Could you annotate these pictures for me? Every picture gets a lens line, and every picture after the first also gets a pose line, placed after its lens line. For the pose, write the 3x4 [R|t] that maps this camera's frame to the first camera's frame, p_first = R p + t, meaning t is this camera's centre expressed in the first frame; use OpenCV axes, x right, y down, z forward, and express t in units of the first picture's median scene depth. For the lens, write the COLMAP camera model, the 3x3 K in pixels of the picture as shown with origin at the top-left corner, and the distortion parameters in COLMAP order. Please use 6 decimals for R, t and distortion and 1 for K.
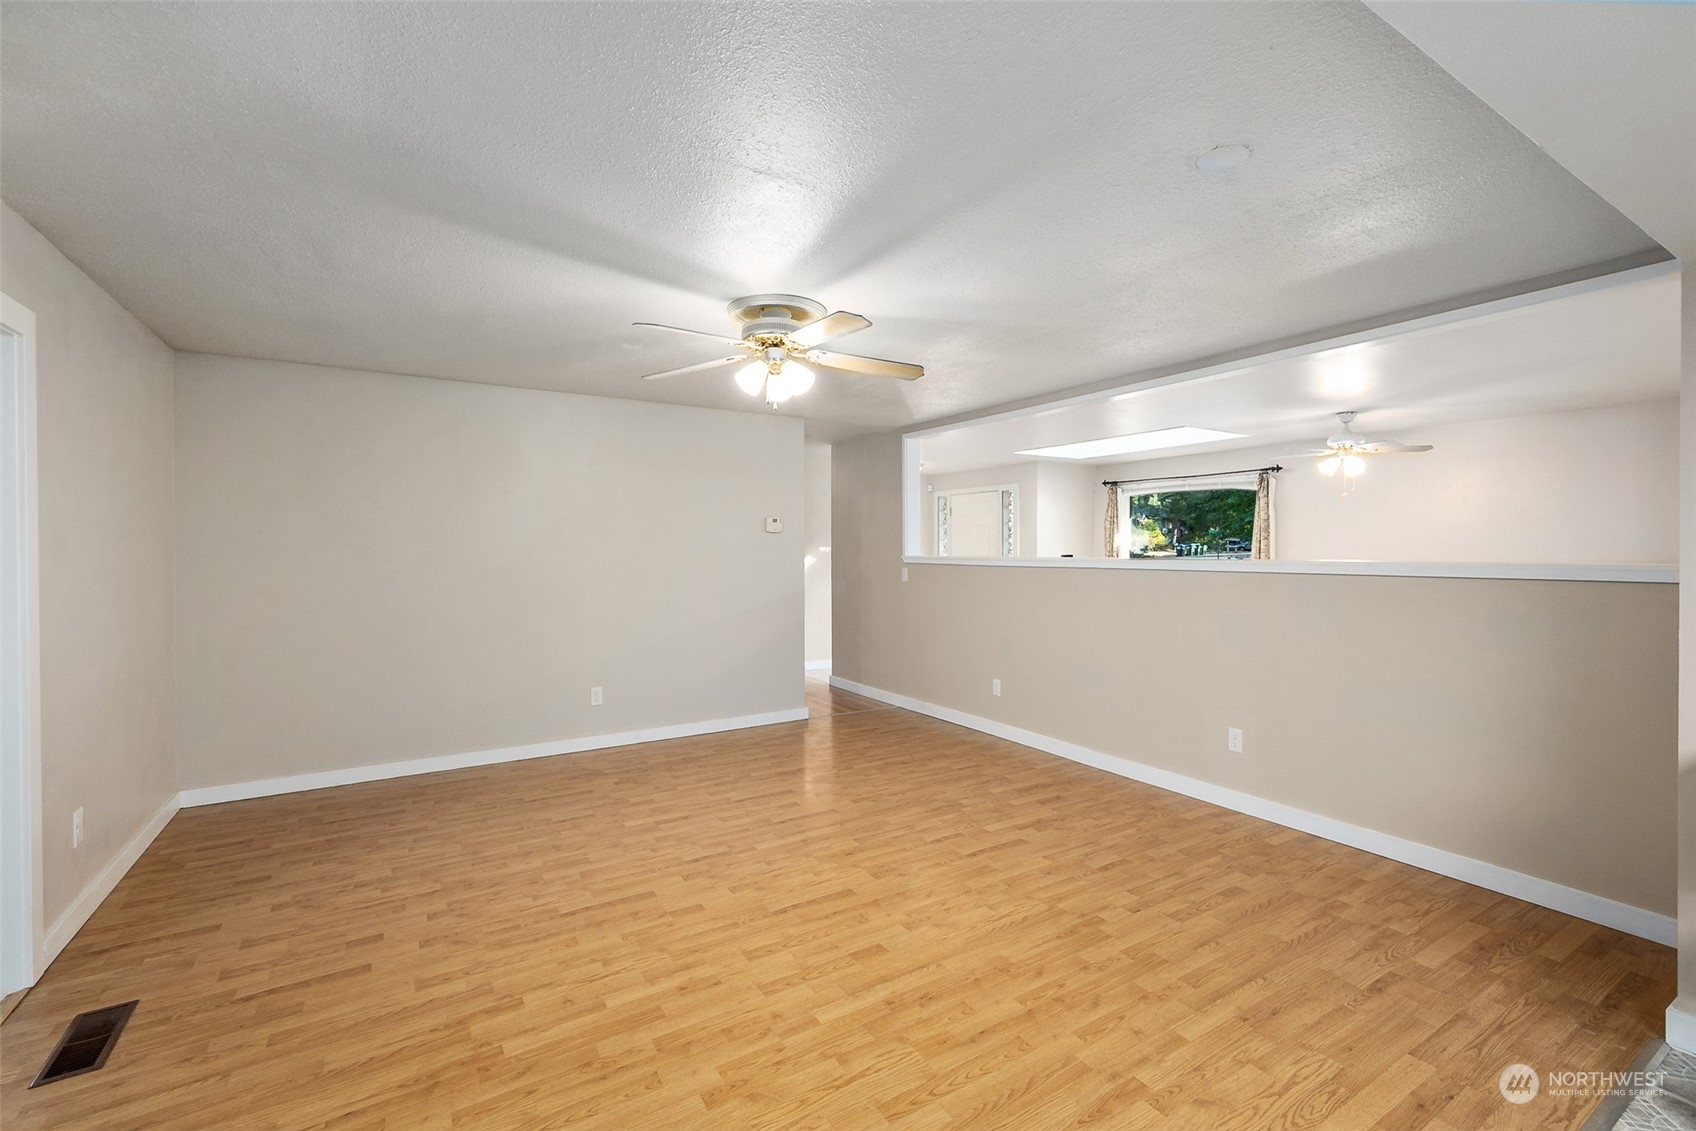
lens RADIAL K [[721.8, 0, 844.0], [0, 721.8, 545.6], [0, 0, 1]] dist [0.003913, 0.000290]
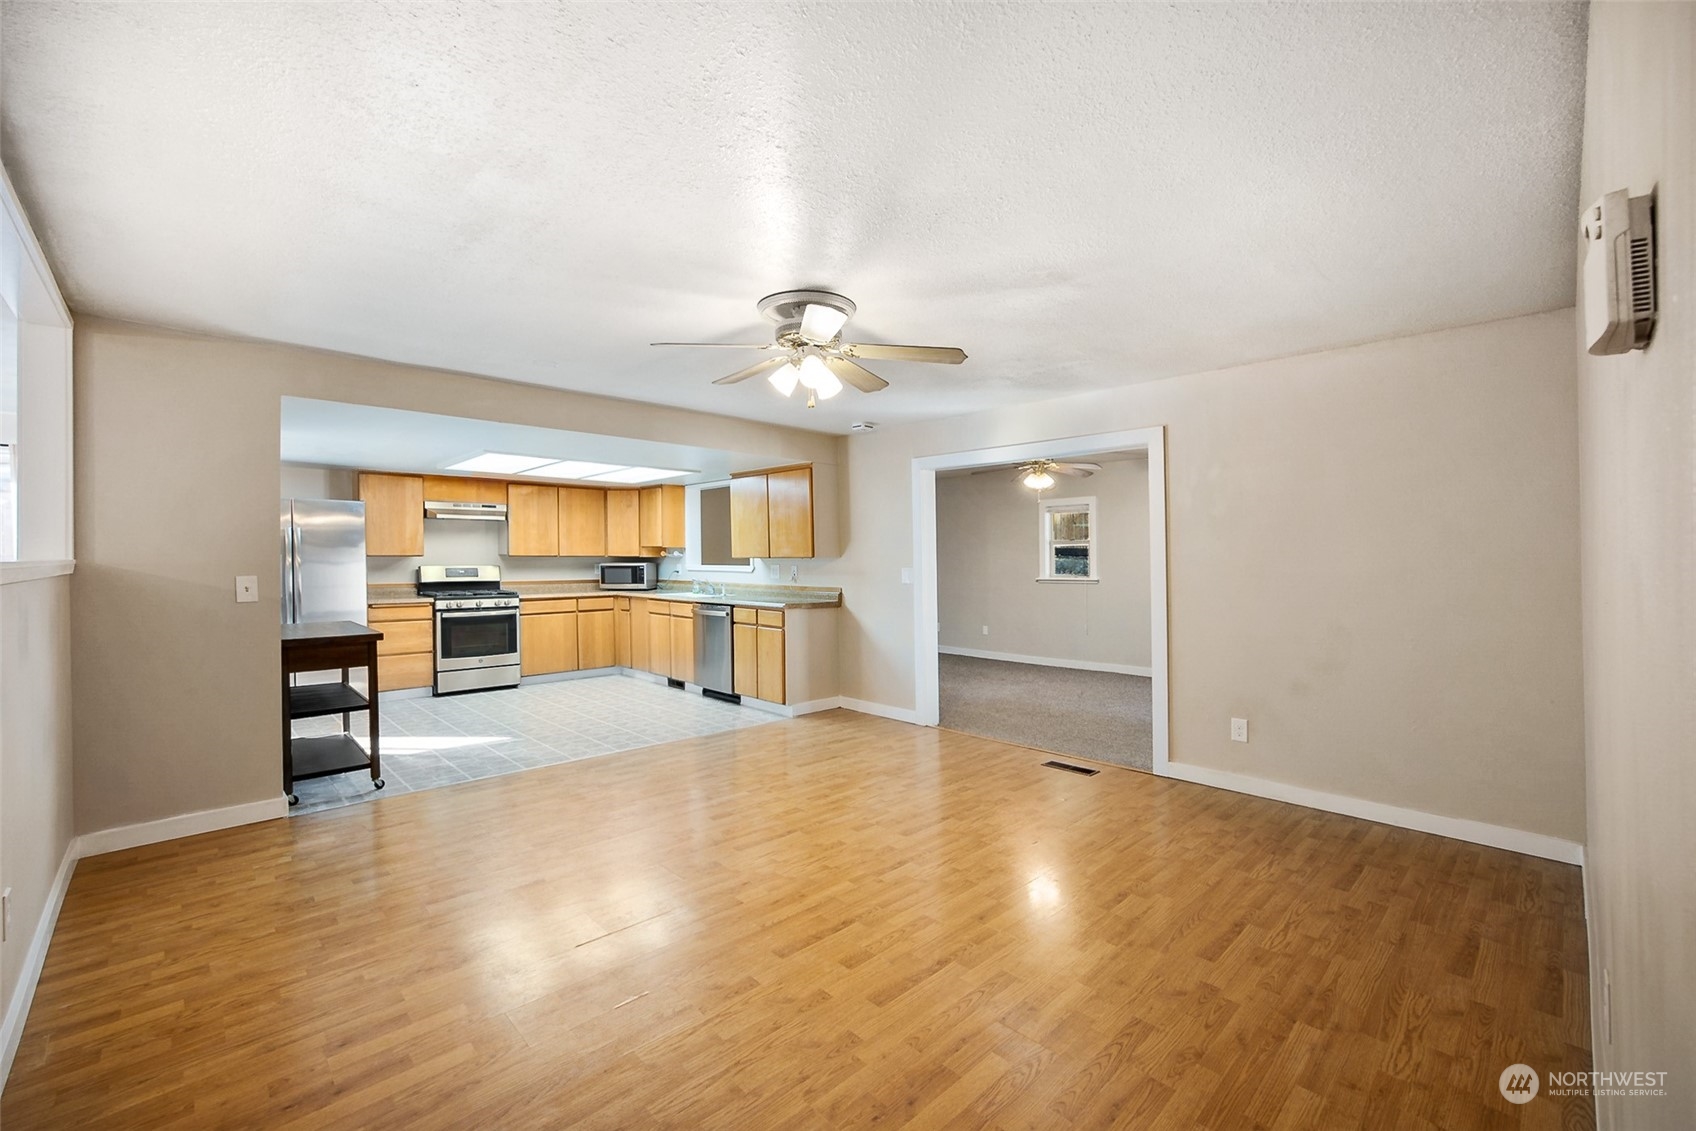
lens RADIAL K [[716.0, 0, 813.7], [0, 716.0, 578.3], [0, 0, 1]] dist [-0.000517, -0.000111]
pose [[-0.985244, 0.006350, -0.171039, 0.090871], [0.002690, 0.999763, 0.021625, 0.031065], [0.171136, 0.020846, -0.985027, 2.329505]]
